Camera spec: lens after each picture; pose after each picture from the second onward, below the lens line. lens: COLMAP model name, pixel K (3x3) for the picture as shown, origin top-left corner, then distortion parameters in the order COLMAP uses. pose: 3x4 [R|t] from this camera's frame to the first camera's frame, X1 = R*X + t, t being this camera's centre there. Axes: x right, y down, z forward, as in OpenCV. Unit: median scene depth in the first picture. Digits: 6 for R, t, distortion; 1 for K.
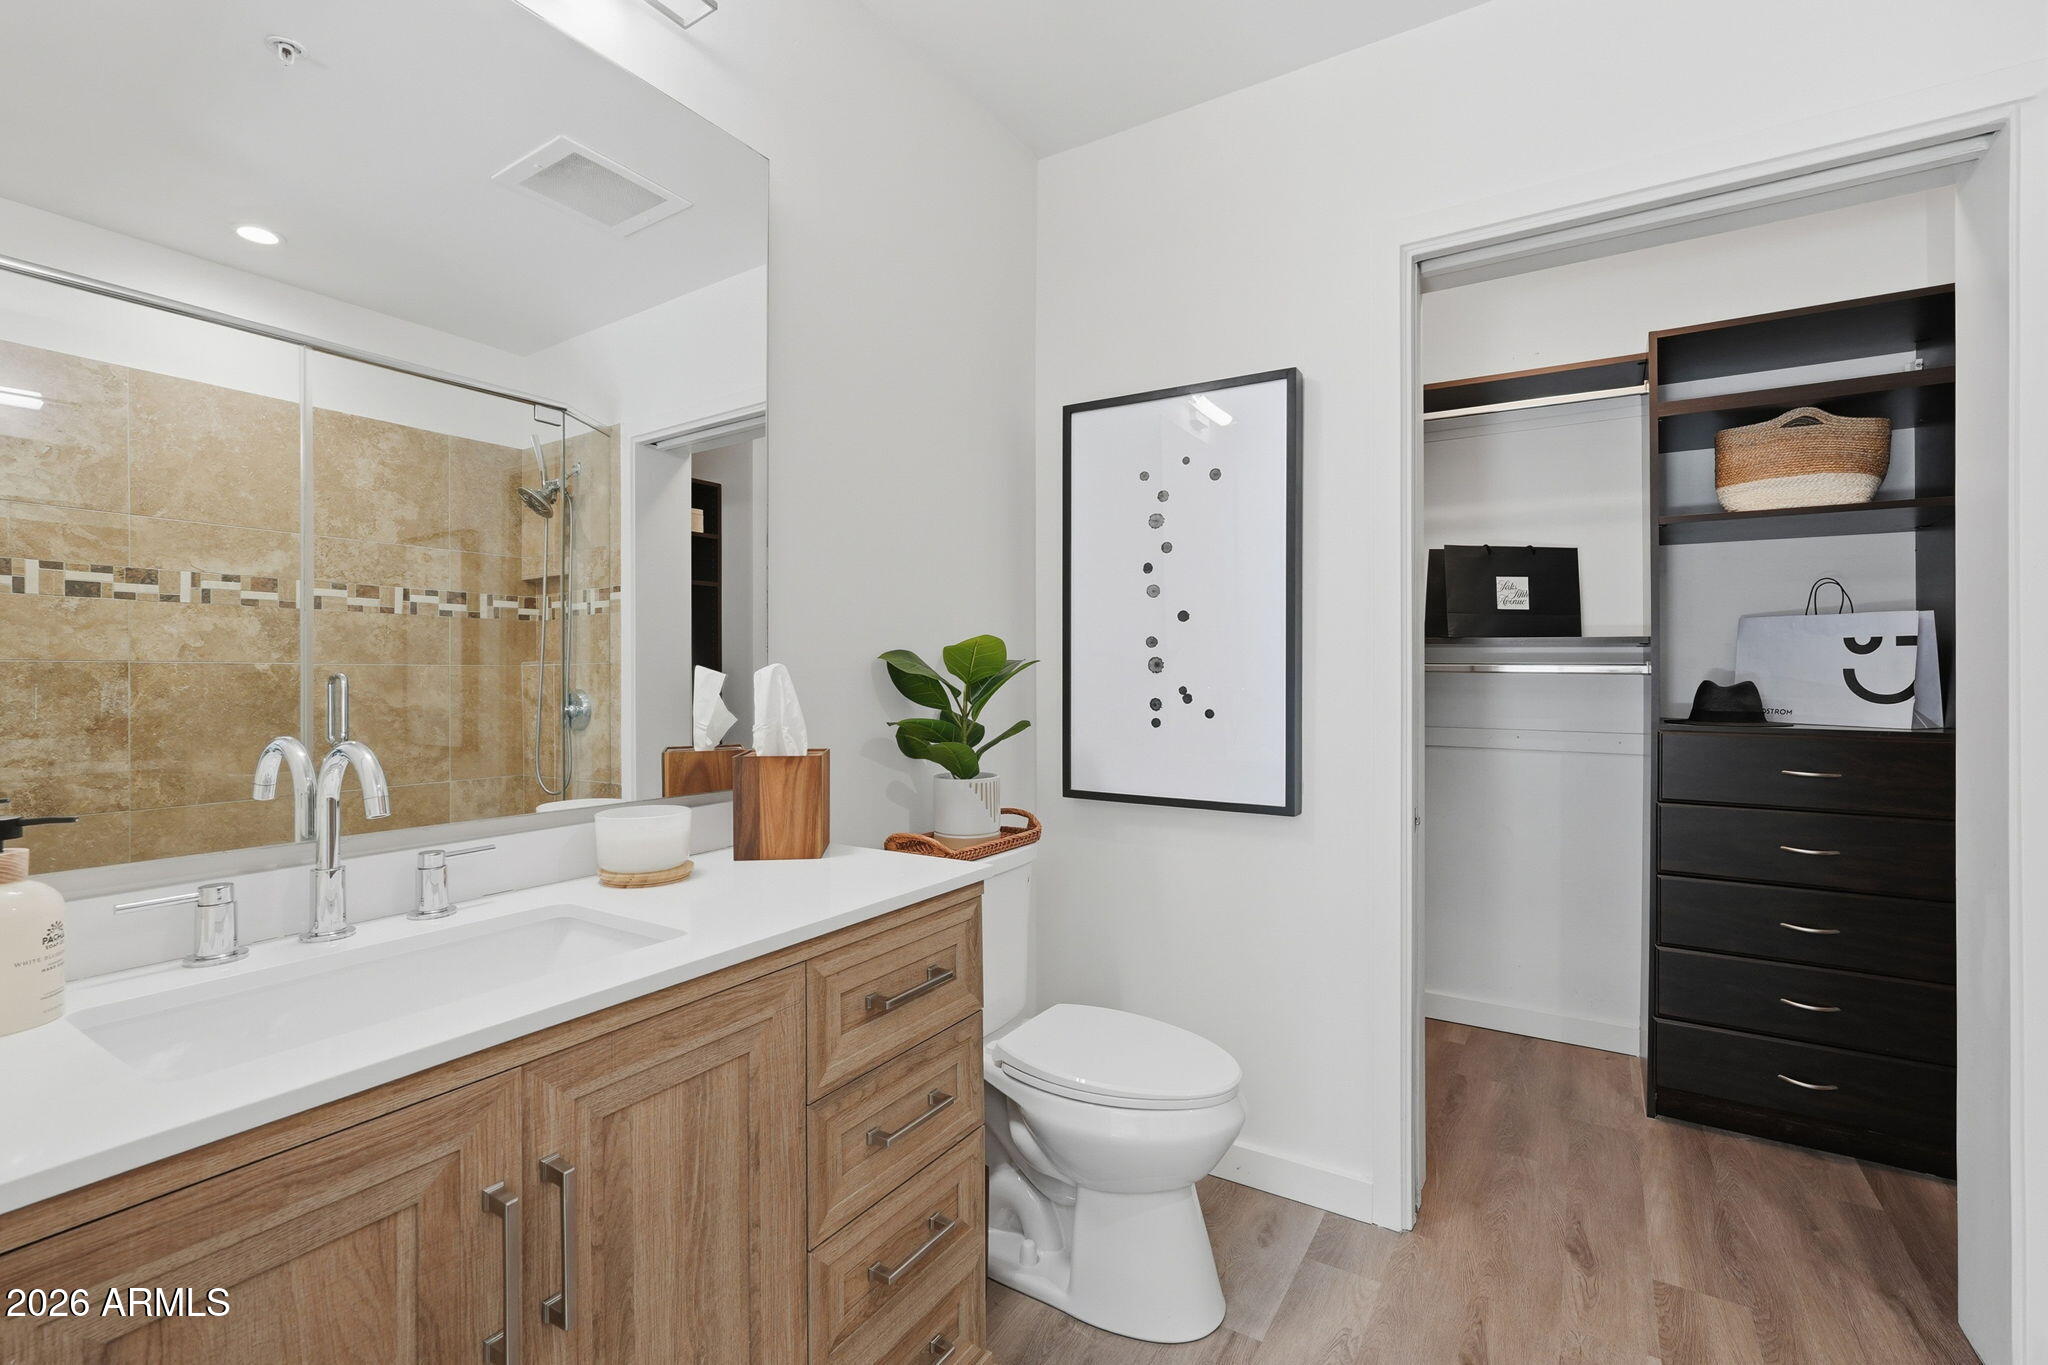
lens RADIAL K [[911.7, 0, 1024.3], [0, 911.7, 677.2], [0, 0, 1]] dist [-0.007324, 0.004361]
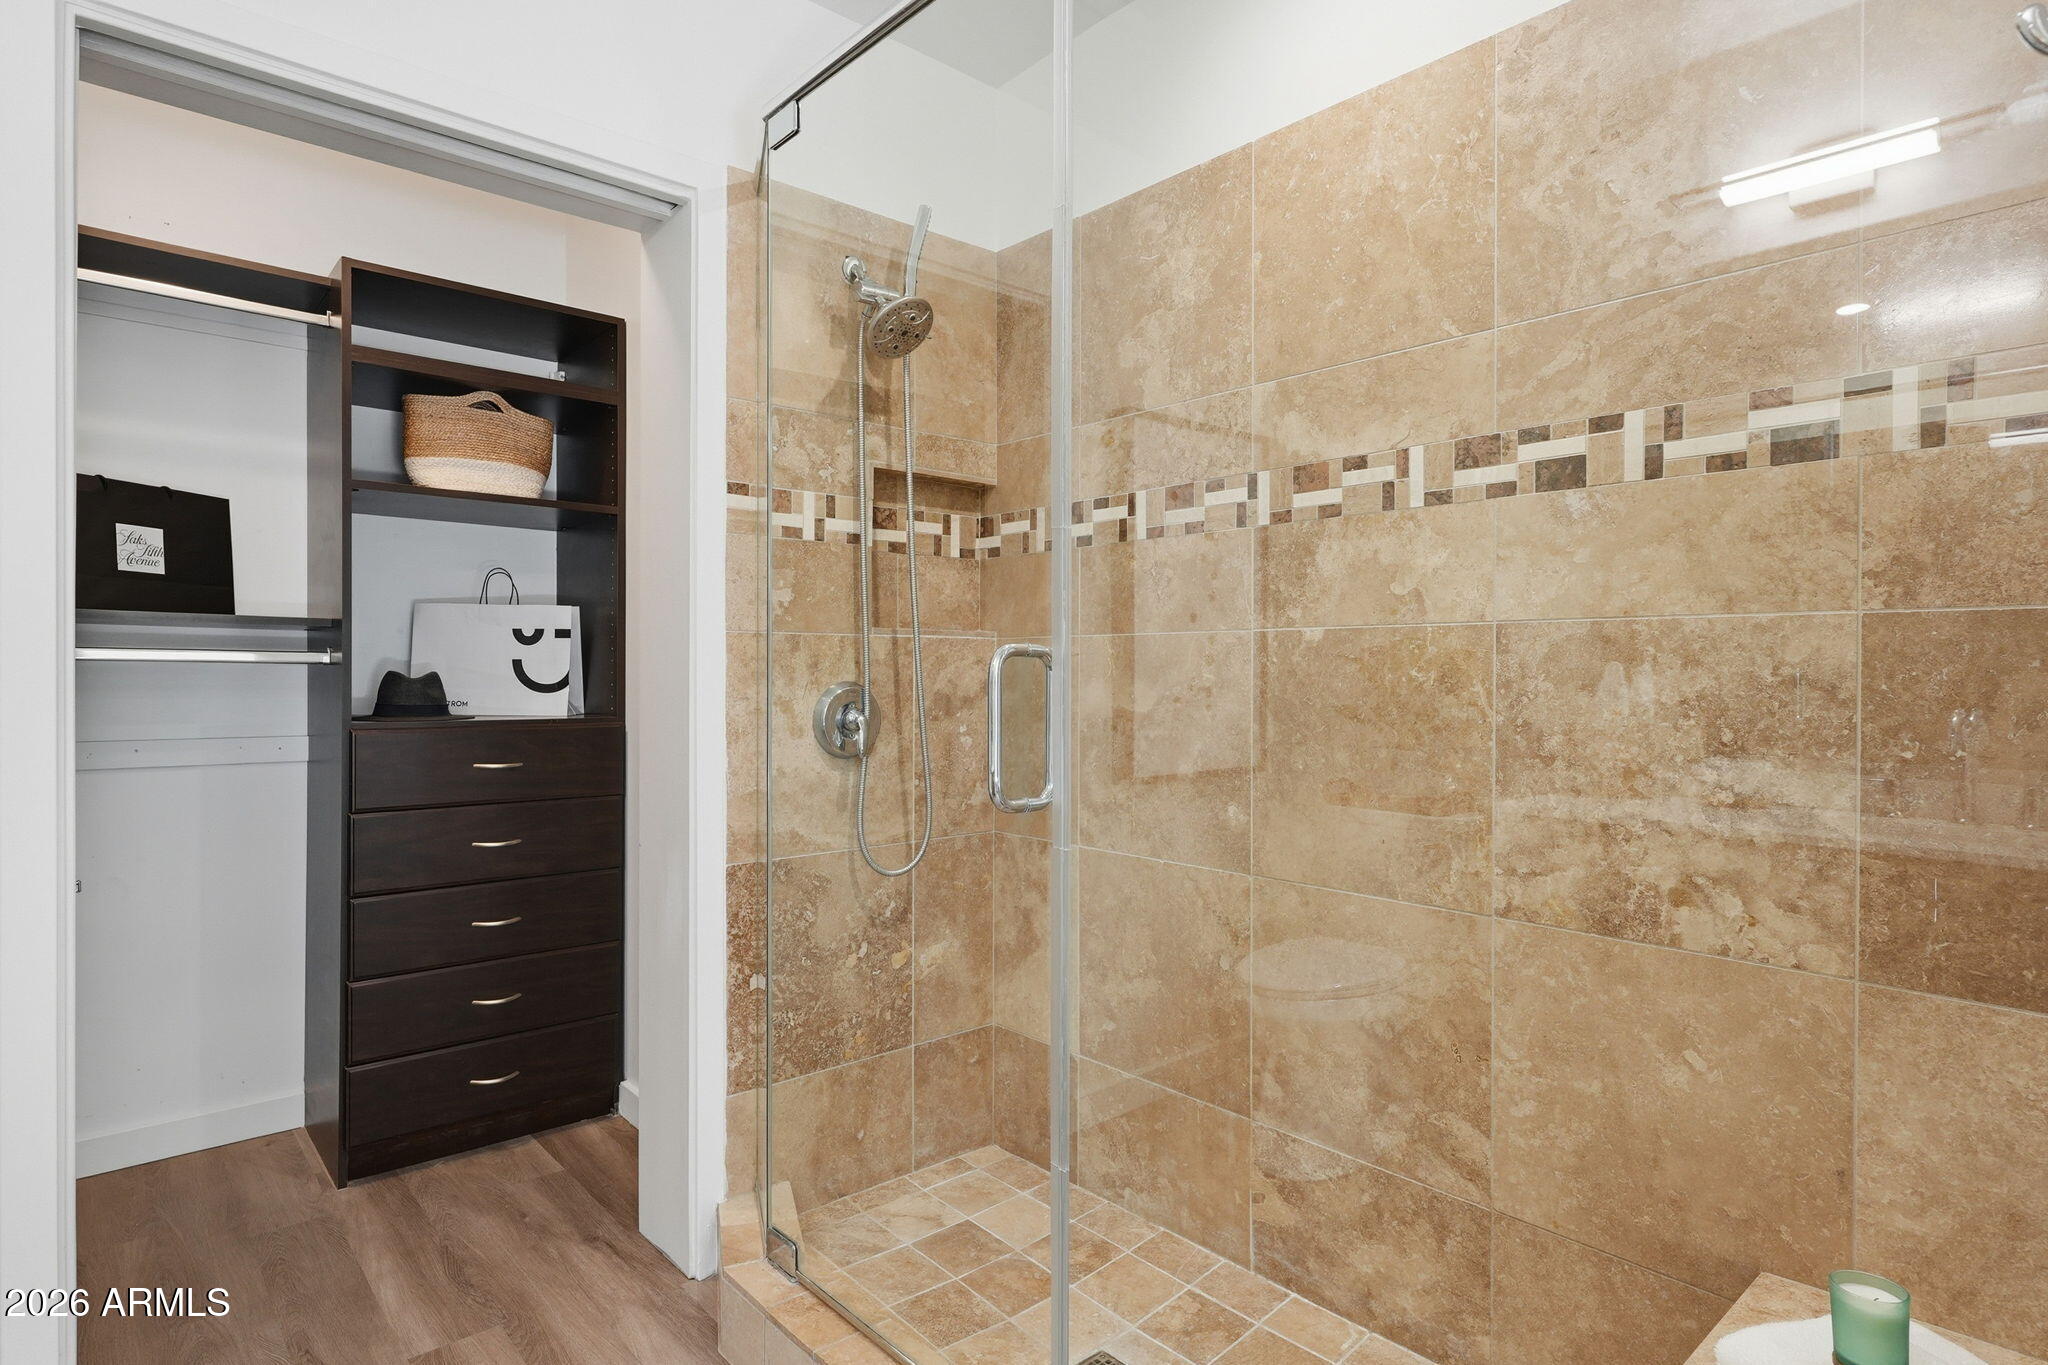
lens RADIAL K [[1105.1, 0, 1027.2], [0, 1105.1, 679.6], [0, 0, 1]] dist [0.015812, 0.000248]
pose [[0.289552, -0.012139, 0.957085, -0.117850], [-0.003176, 0.999902, 0.013643, -0.005246], [-0.957157, -0.006990, 0.289485, 0.094903]]
